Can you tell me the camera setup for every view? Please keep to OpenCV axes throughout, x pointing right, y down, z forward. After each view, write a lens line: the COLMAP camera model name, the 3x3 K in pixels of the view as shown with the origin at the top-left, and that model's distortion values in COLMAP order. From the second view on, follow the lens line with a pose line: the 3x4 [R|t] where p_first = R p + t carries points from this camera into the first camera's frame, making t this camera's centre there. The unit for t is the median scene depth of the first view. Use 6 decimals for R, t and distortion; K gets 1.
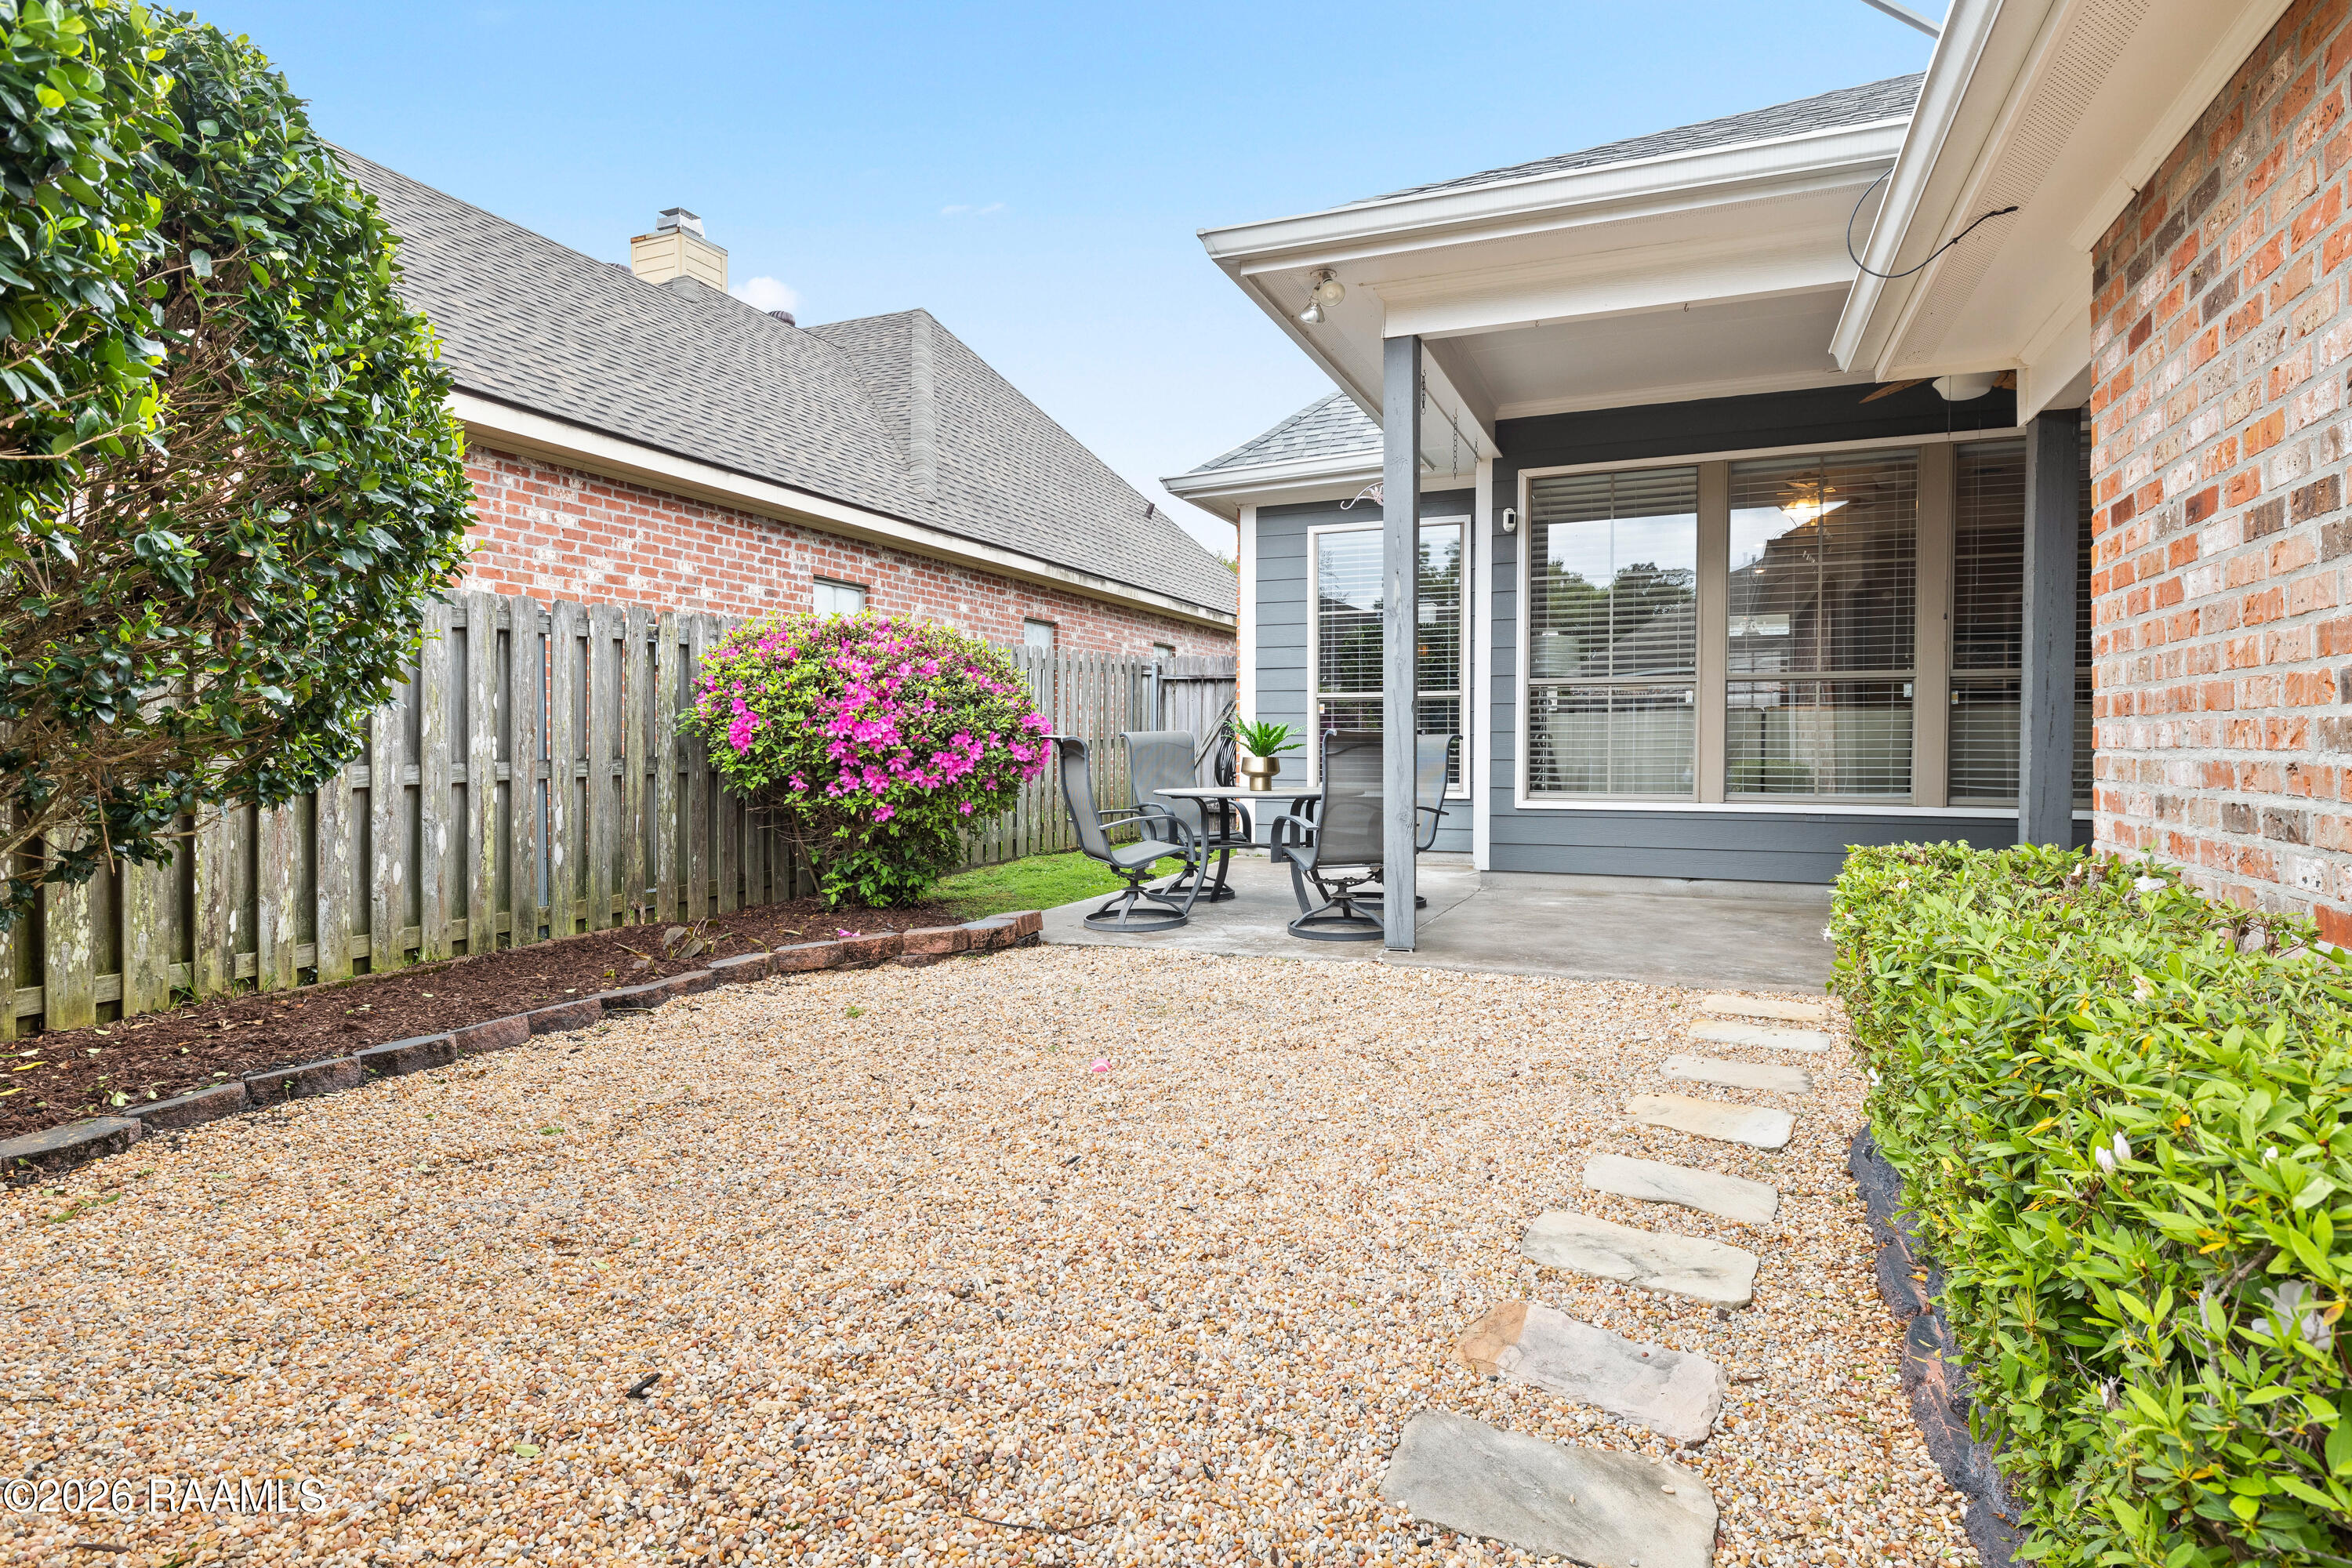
lens RADIAL K [[1241.9, 0, 1180.9], [0, 1241.9, 768.1], [0, 0, 1]] dist [-0.003998, -0.001071]
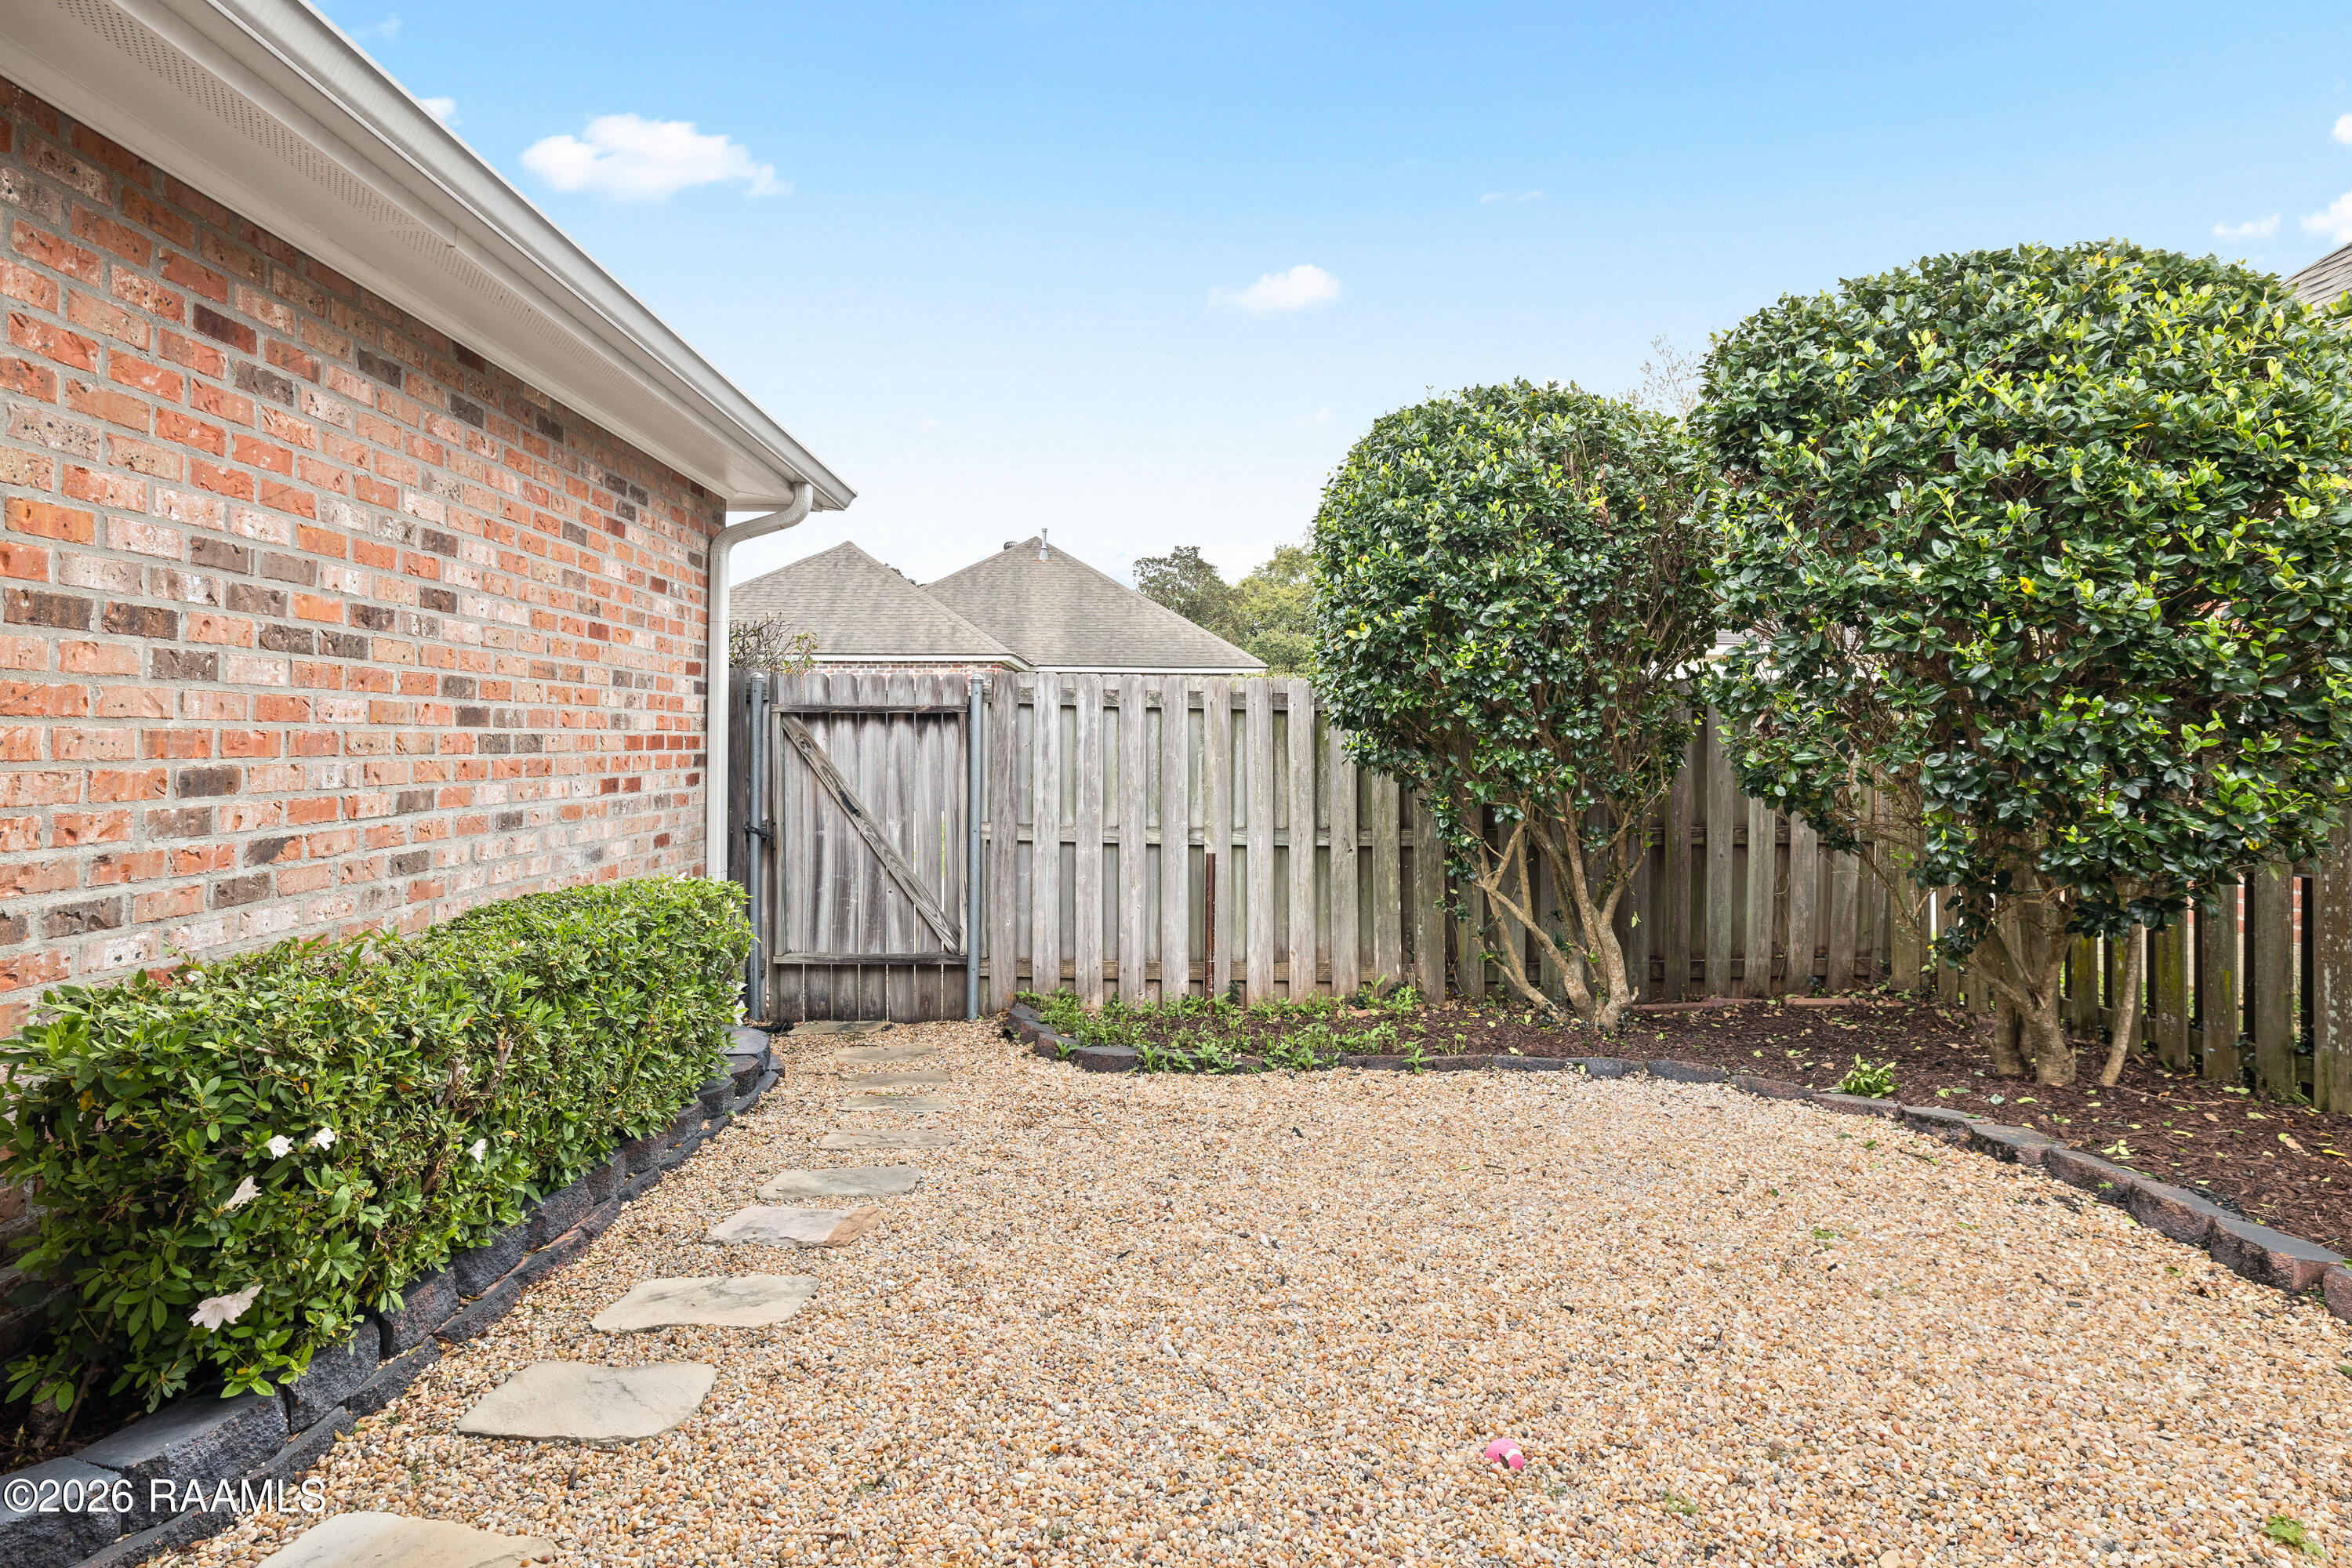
lens RADIAL K [[1241.9, 0, 1182.4], [0, 1241.9, 710.2], [0, 0, 1]] dist [-0.003998, -0.001071]
pose [[-0.910641, -0.016930, -0.412851, 0.136428], [-0.015489, 0.999857, -0.006837, -0.038097], [0.412908, 0.000169, -0.910773, 0.657392]]
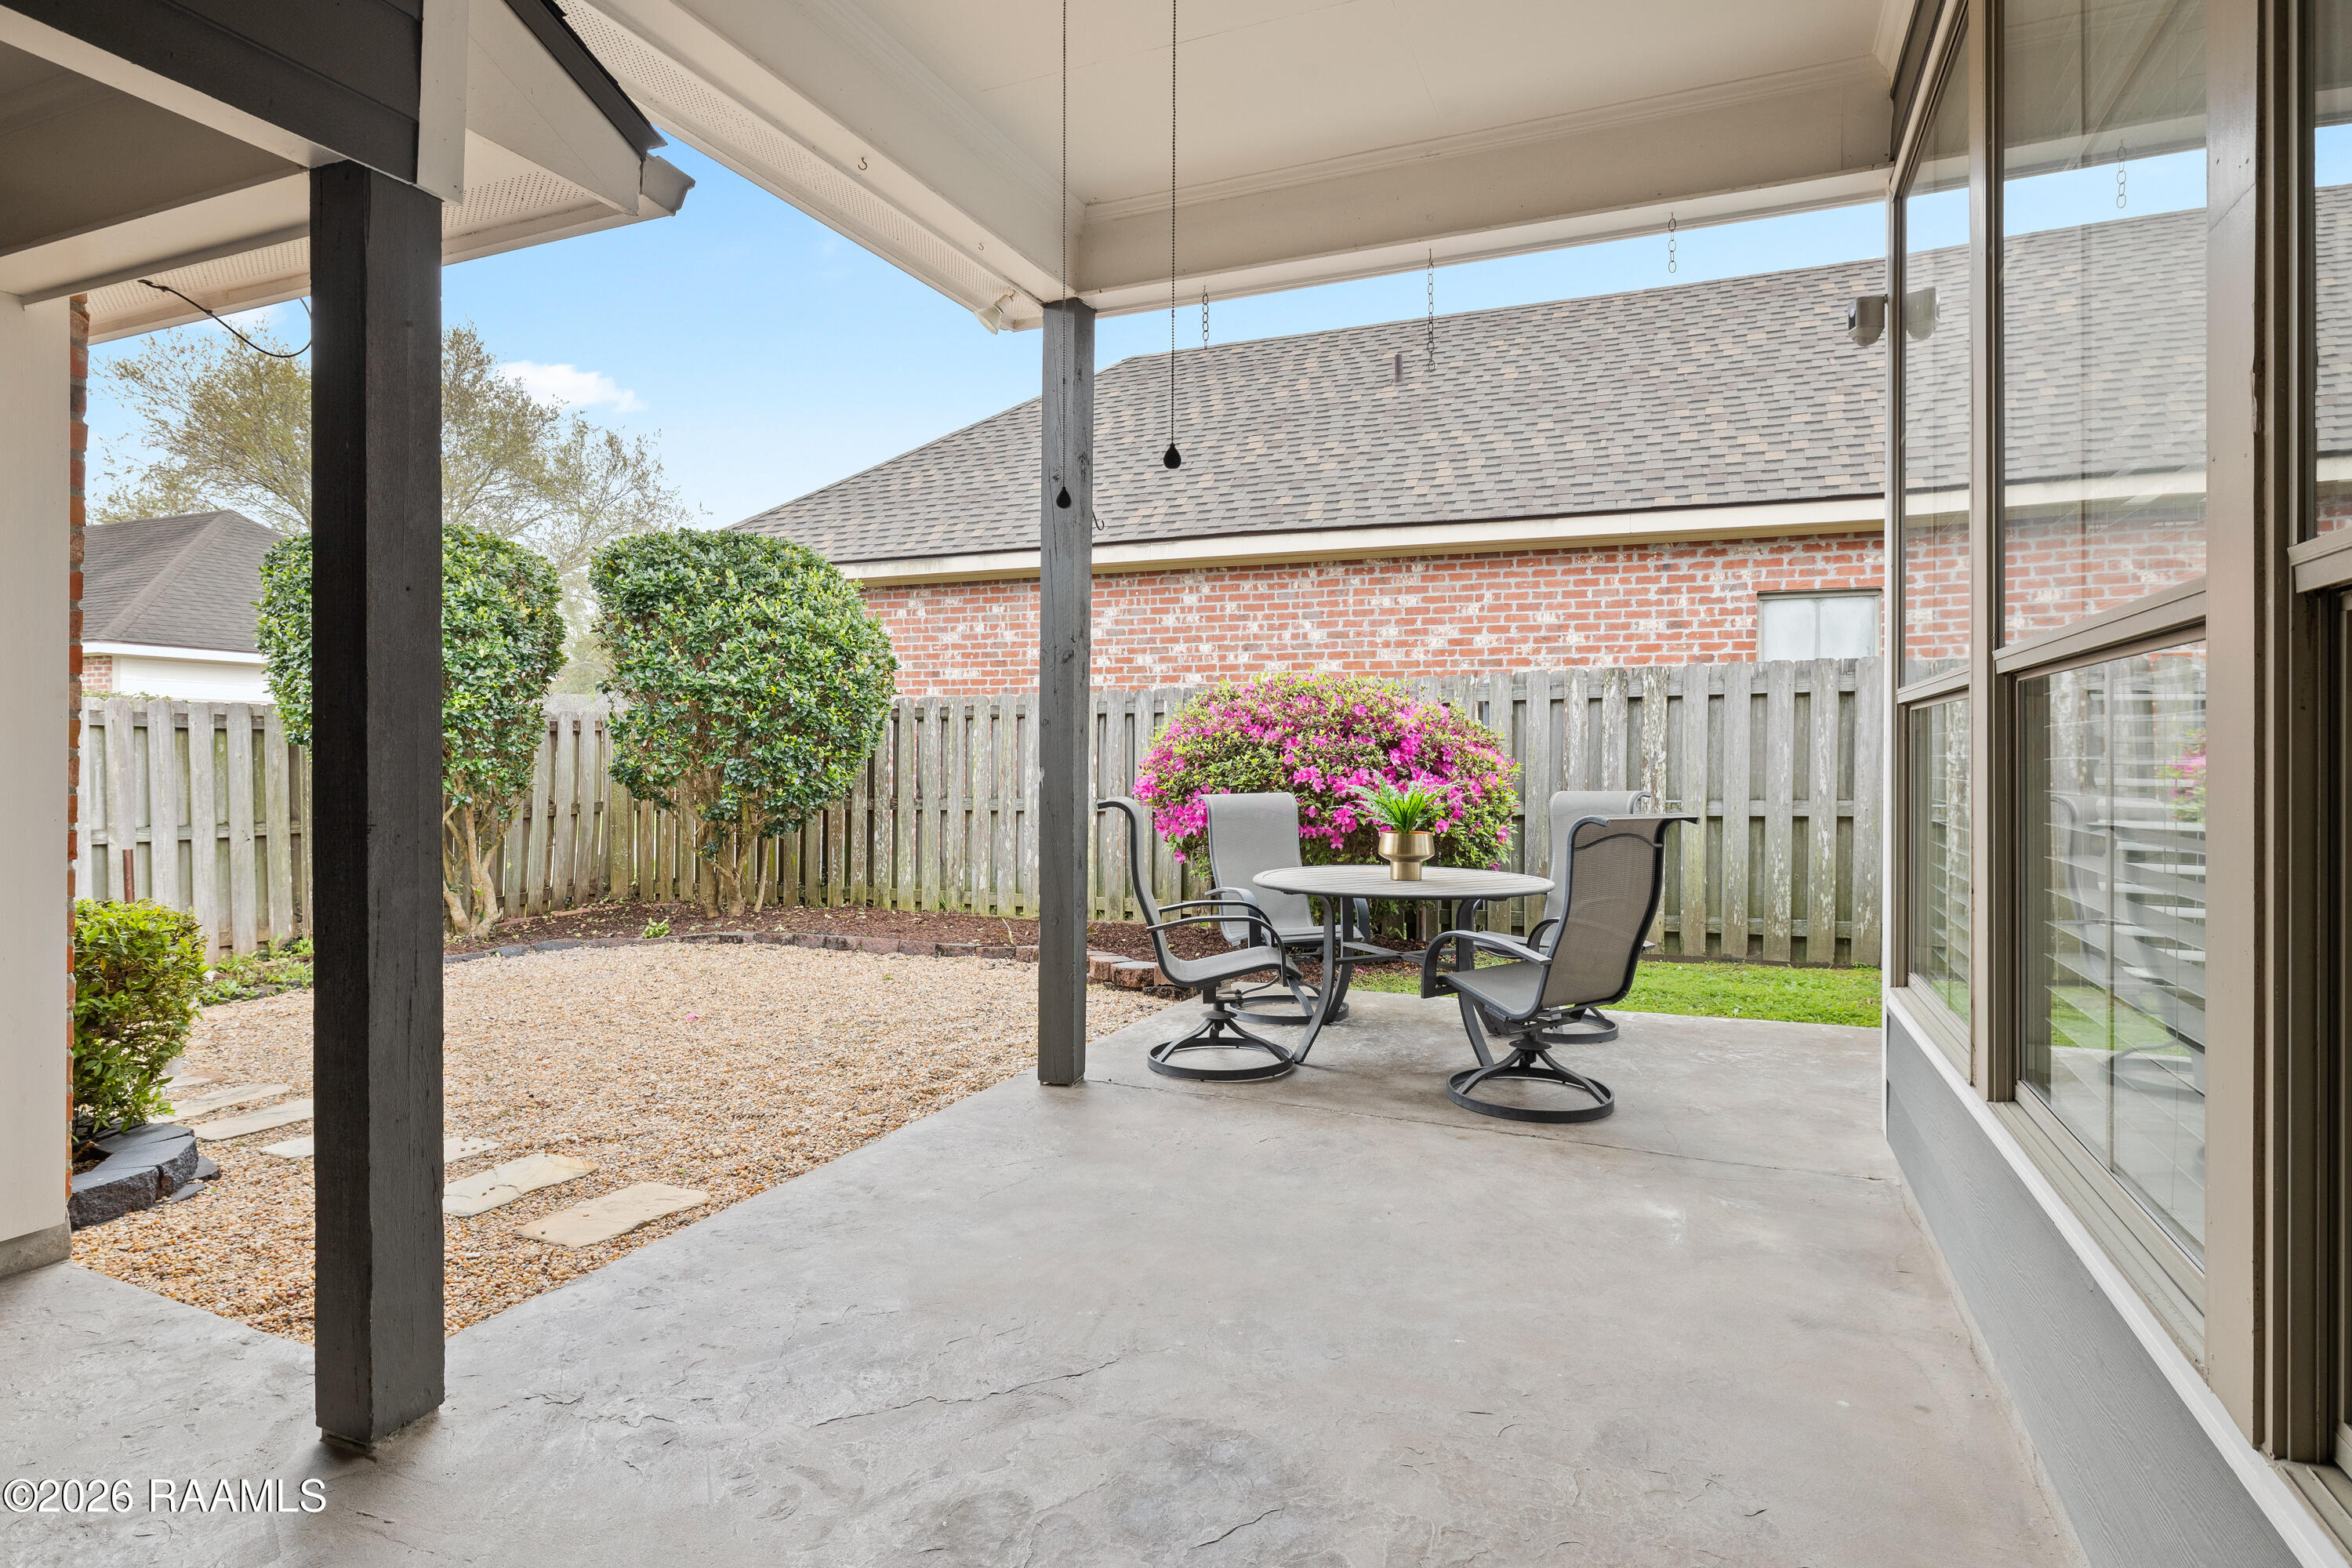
lens RADIAL K [[1241.9, 0, 1176.3], [0, 1241.9, 764.8], [0, 0, 1]] dist [-0.003998, -0.001071]
pose [[-0.006848, 0.011697, -0.999908, 0.659577], [-0.024136, 0.999638, 0.011859, -0.045189], [0.999685, 0.024215, -0.006563, 0.723934]]
